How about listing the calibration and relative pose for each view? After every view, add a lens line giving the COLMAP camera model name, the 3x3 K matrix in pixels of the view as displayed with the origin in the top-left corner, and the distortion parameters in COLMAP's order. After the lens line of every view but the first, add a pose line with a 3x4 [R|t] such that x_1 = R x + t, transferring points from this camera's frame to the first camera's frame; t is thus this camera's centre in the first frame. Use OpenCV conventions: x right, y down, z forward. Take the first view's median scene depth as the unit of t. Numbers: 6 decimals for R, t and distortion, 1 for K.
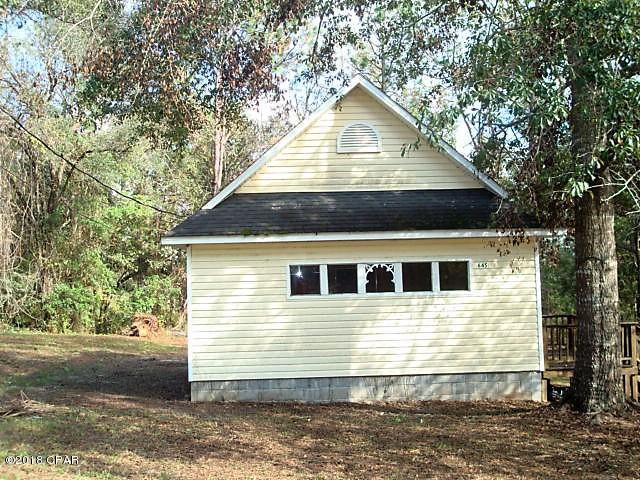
lens RADIAL K [[756.9, 0, 322.3], [0, 756.9, 235.0], [0, 0, 1]] dist [-0.075973, 0.000000]
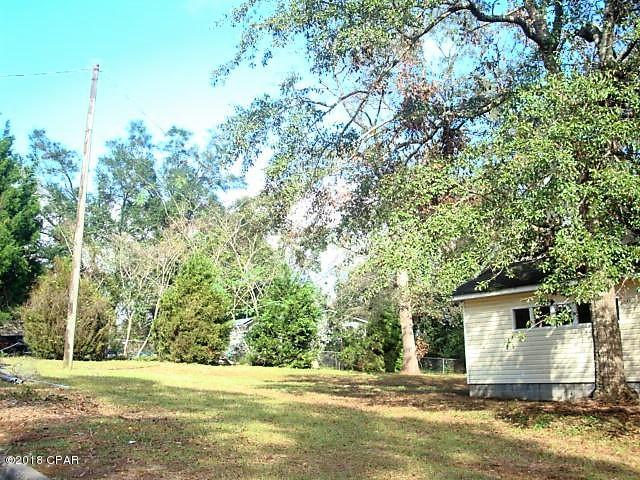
lens RADIAL K [[756.9, 0, 319.4], [0, 756.9, 239.5], [0, 0, 1]] dist [-0.075973, 0.000000]
pose [[0.567128, -0.132261, -0.812941, 0.991223], [0.062071, 0.991079, -0.117941, 0.054755], [0.821287, 0.016427, 0.570278, -0.198768]]
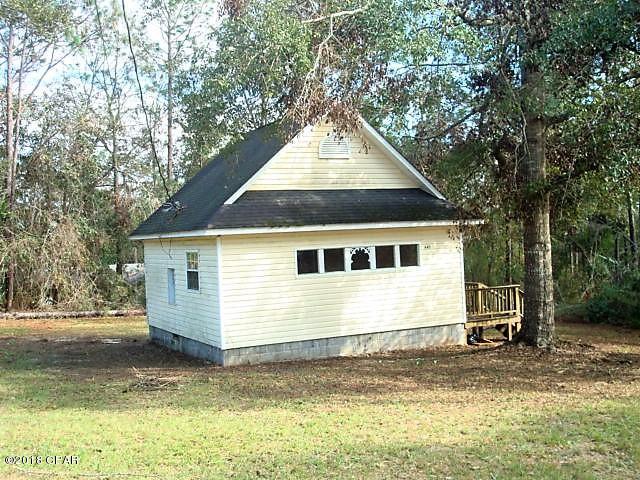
lens RADIAL K [[756.9, 0, 318.9], [0, 756.9, 239.8], [0, 0, 1]] dist [-0.075973, 0.000000]
pose [[0.914031, -0.017382, 0.405272, -0.507575], [-0.001571, 0.998922, 0.046386, -0.034373], [-0.405642, -0.043035, 0.913018, -0.142701]]
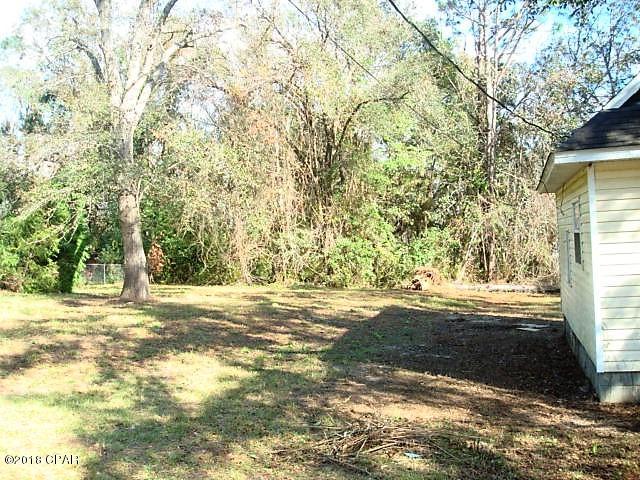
lens RADIAL K [[675.1, 0, 316.1], [0, 675.1, 242.2], [0, 0, 1]] dist [-0.031936, 0.000000]
pose [[0.942396, -0.025528, -0.333524, -0.206932], [0.048728, 0.996924, 0.061379, 0.033491], [0.330931, -0.074095, 0.940741, 0.356738]]
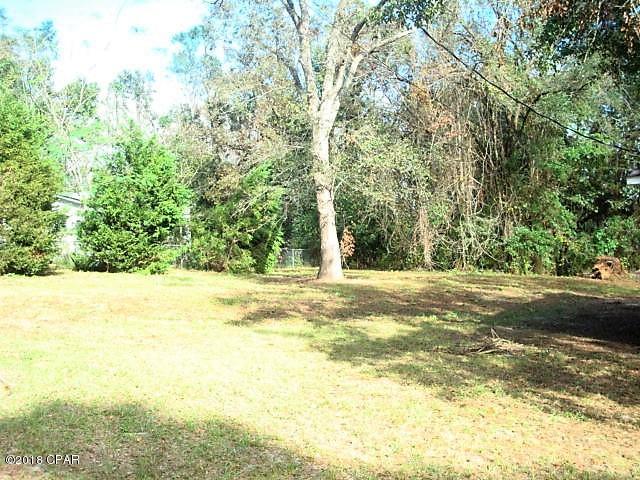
lens RADIAL K [[756.9, 0, 321.7], [0, 756.9, 236.9], [0, 0, 1]] dist [-0.075973, 0.000000]
pose [[0.829103, -0.010184, -0.559002, -0.001571], [0.054565, 0.996535, 0.062775, -0.000574], [0.556426, -0.082549, 0.826786, -0.001796]]
